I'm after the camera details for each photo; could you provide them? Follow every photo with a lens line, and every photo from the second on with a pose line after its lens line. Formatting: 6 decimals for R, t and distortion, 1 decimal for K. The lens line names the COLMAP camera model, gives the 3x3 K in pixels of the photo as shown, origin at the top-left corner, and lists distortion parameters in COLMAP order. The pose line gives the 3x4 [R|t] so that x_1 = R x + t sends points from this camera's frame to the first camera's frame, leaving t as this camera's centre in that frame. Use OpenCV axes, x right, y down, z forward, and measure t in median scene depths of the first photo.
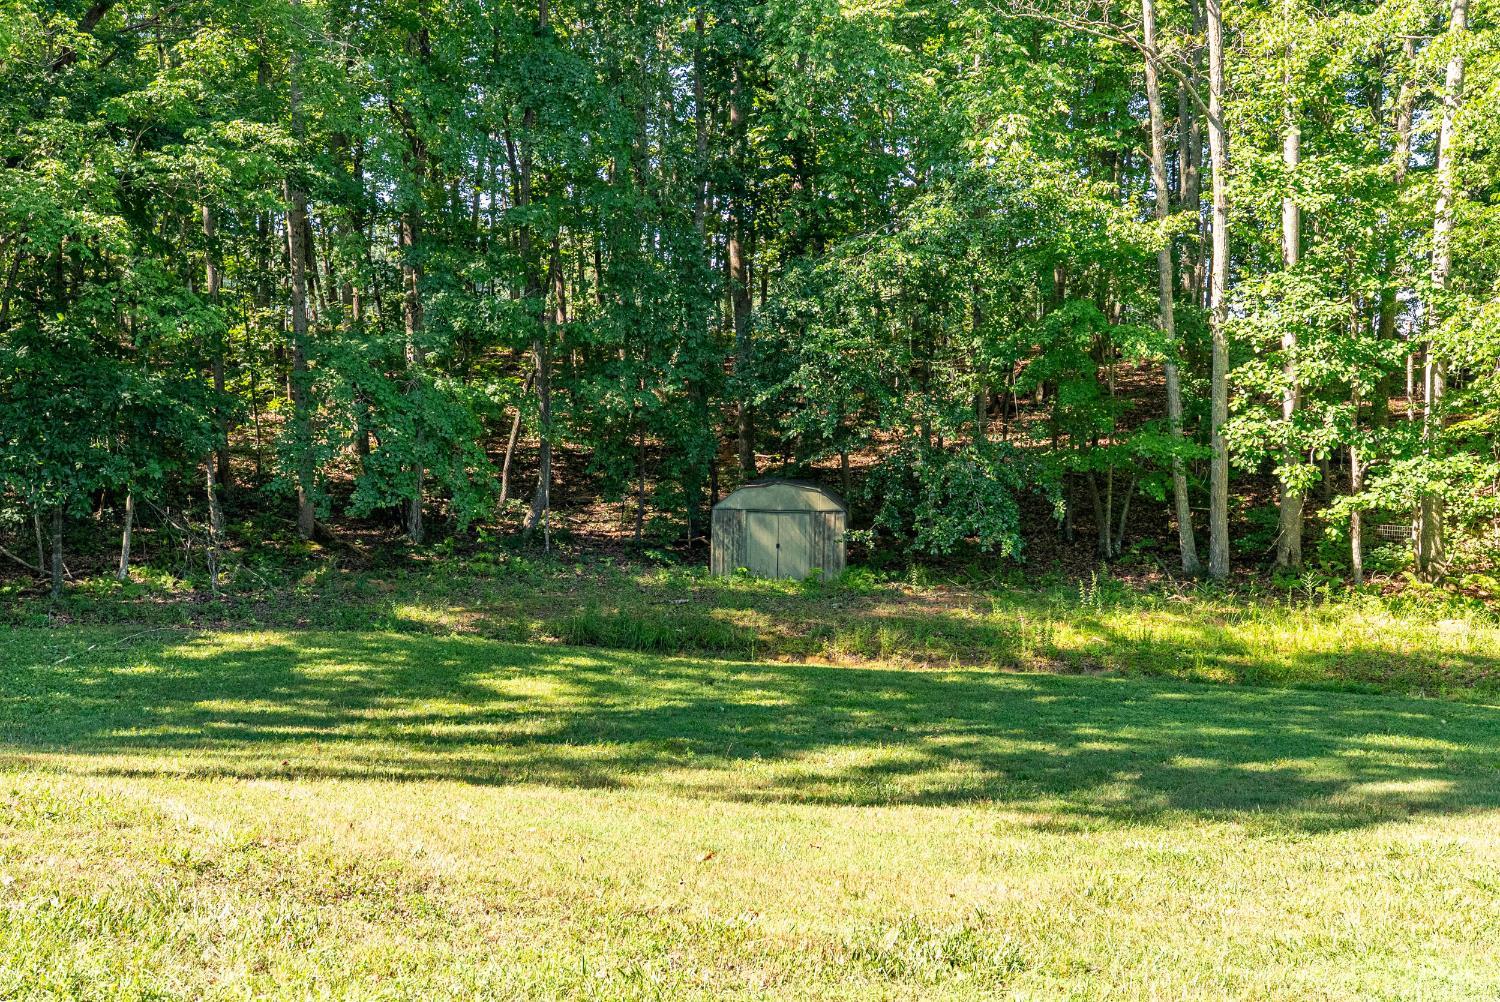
lens RADIAL K [[1487.2, 0, 750.0], [0, 1487.2, 501.0], [0, 0, 1]] dist [-0.001393, -0.002420]
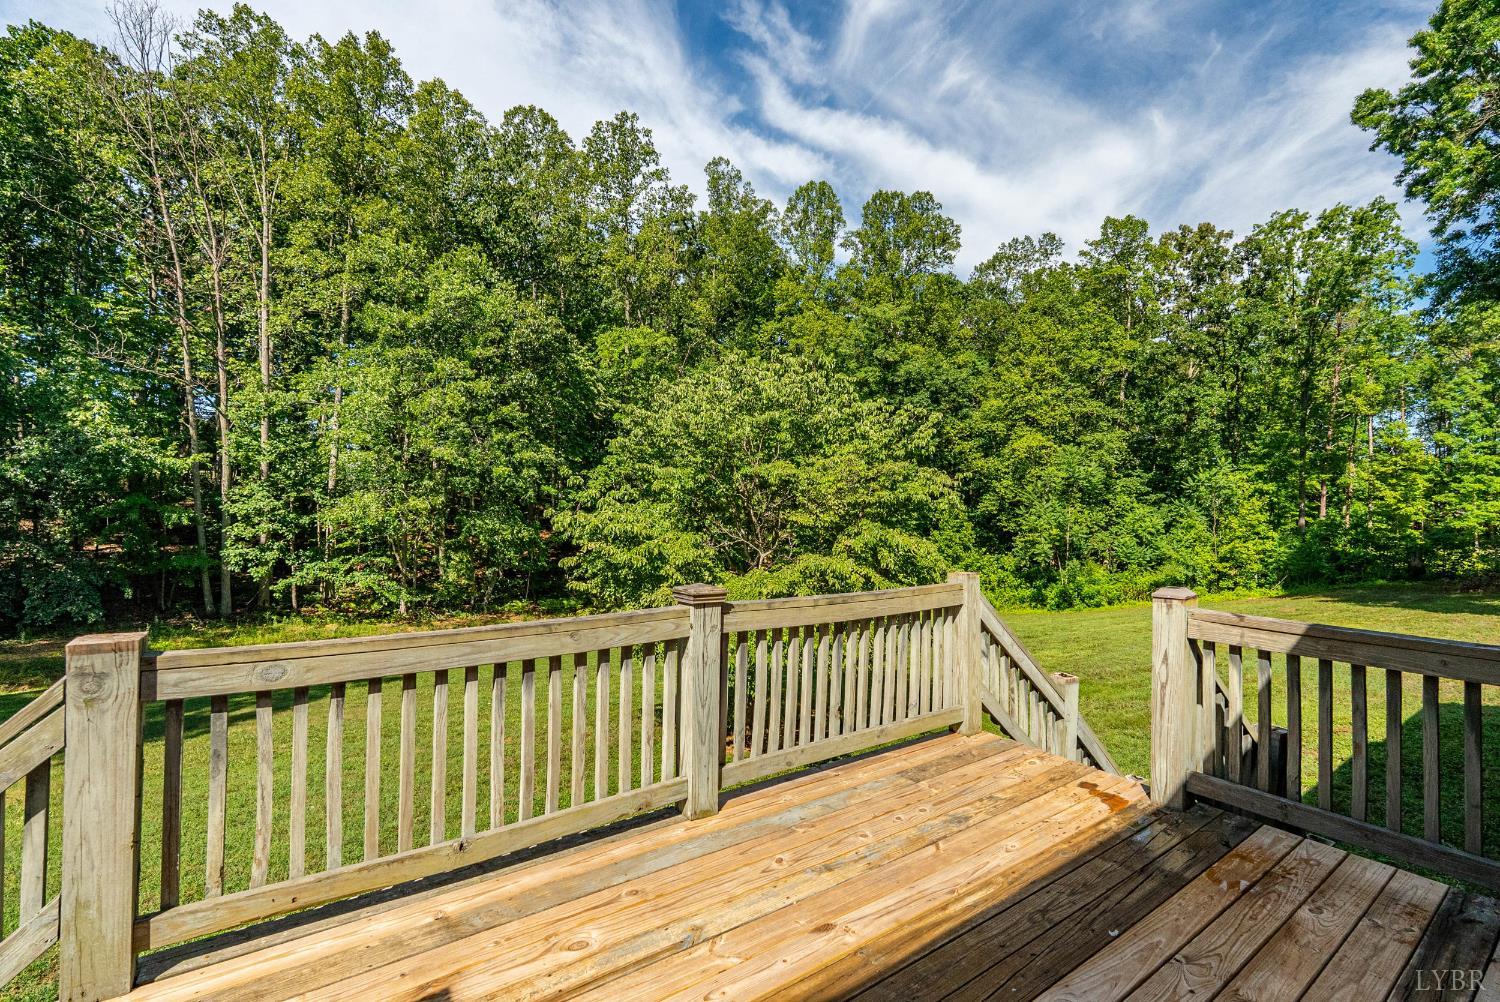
lens RADIAL K [[659.1, 0, 749.8], [0, 659.1, 496.9], [0, 0, 1]] dist [-0.004202, 0.000077]
pose [[0.596971, 0.019602, 0.802023, -0.009542], [0.035091, 0.998107, -0.050514, -0.055037], [-0.801495, 0.058299, 0.595153, -0.255714]]
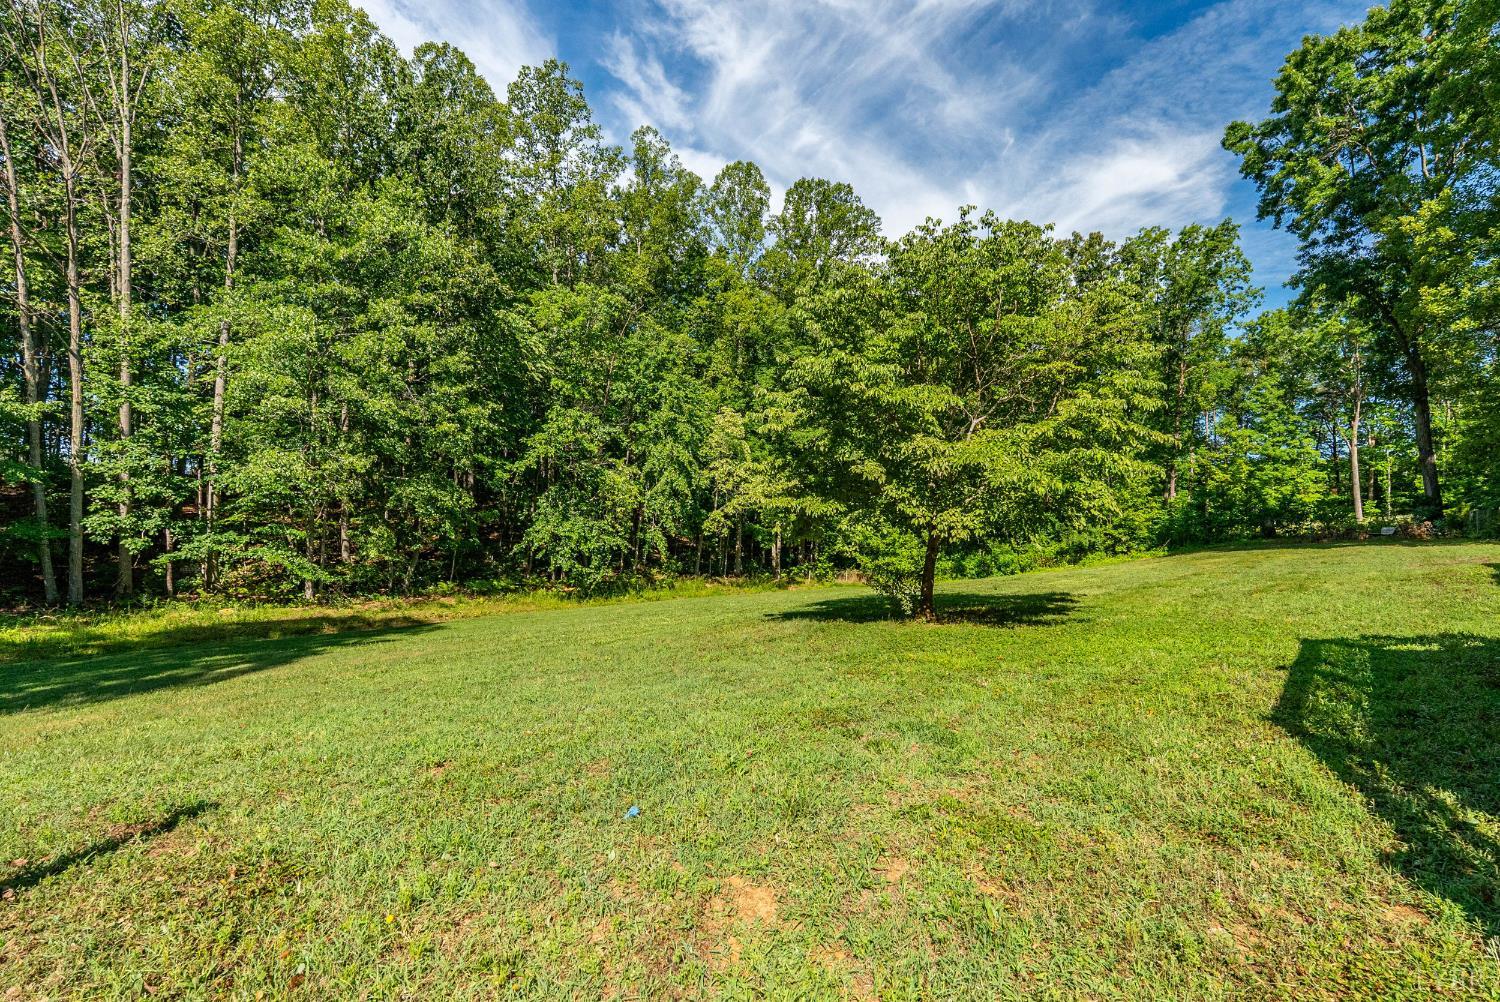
lens RADIAL K [[656.8, 0, 748.7], [0, 656.8, 503.6], [0, 0, 1]] dist [-0.002918, -0.000439]
pose [[0.418035, 0.018072, 0.908251, -0.075699], [0.049373, 0.997872, -0.042580, 0.005448], [-0.907088, 0.062643, 0.416254, -0.089852]]
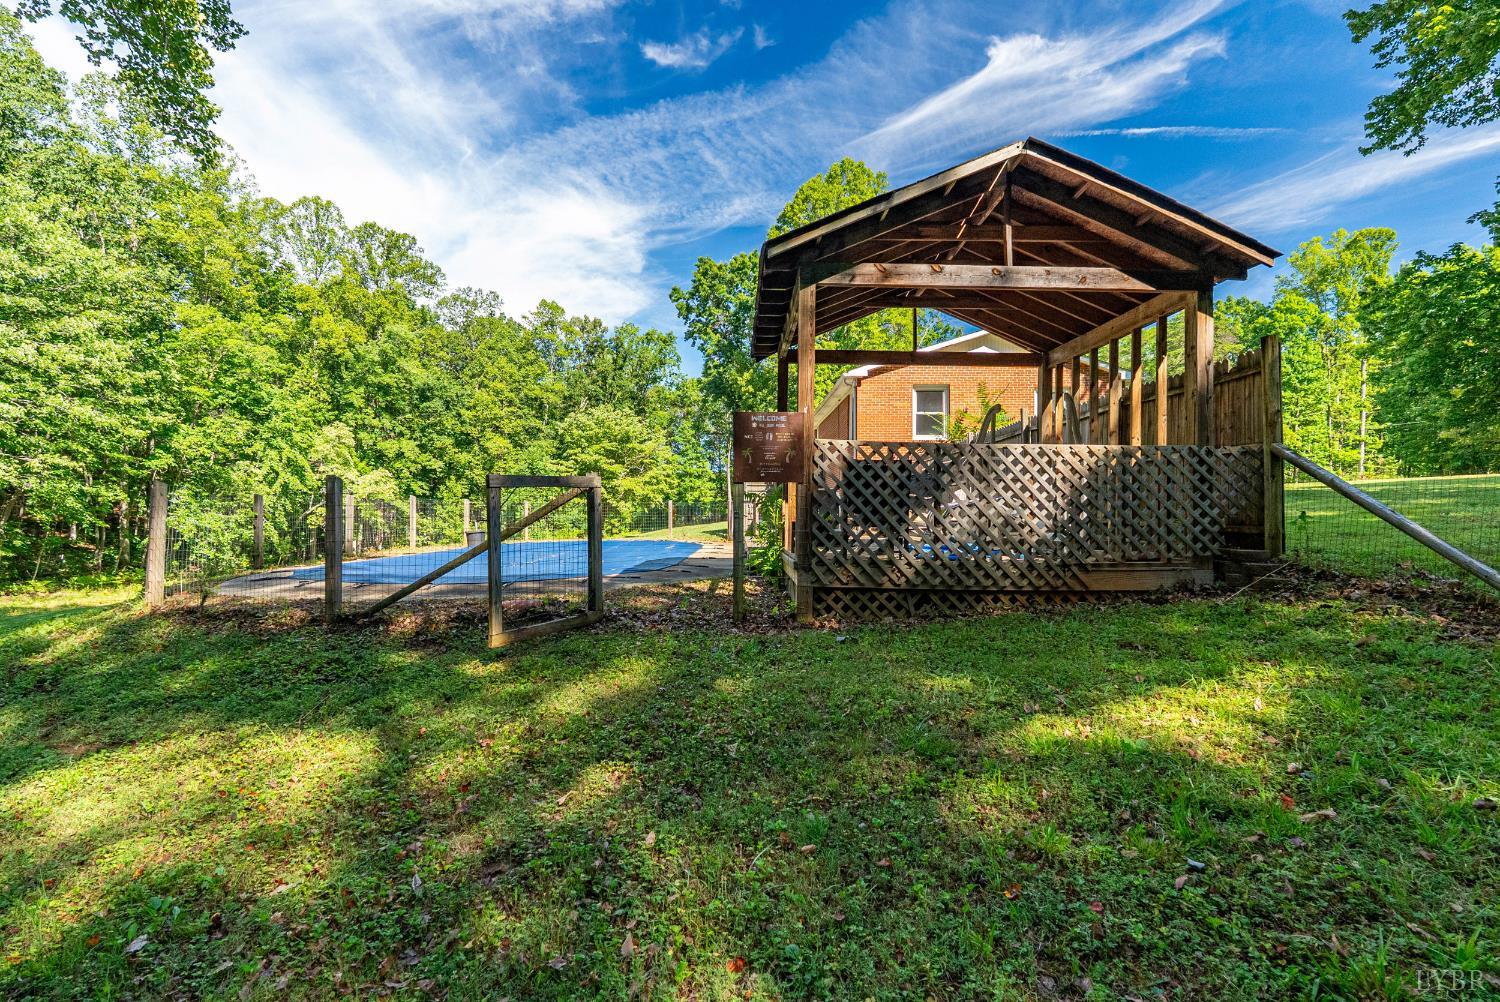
lens RADIAL K [[659.5, 0, 753.3], [0, 659.5, 505.0], [0, 0, 1]] dist [-0.001482, 0.000047]
pose [[-0.338490, 0.015926, 0.940835, -0.762835], [0.063259, 0.997980, 0.005866, 0.010012], [-0.938841, 0.061501, -0.338813, 0.103023]]
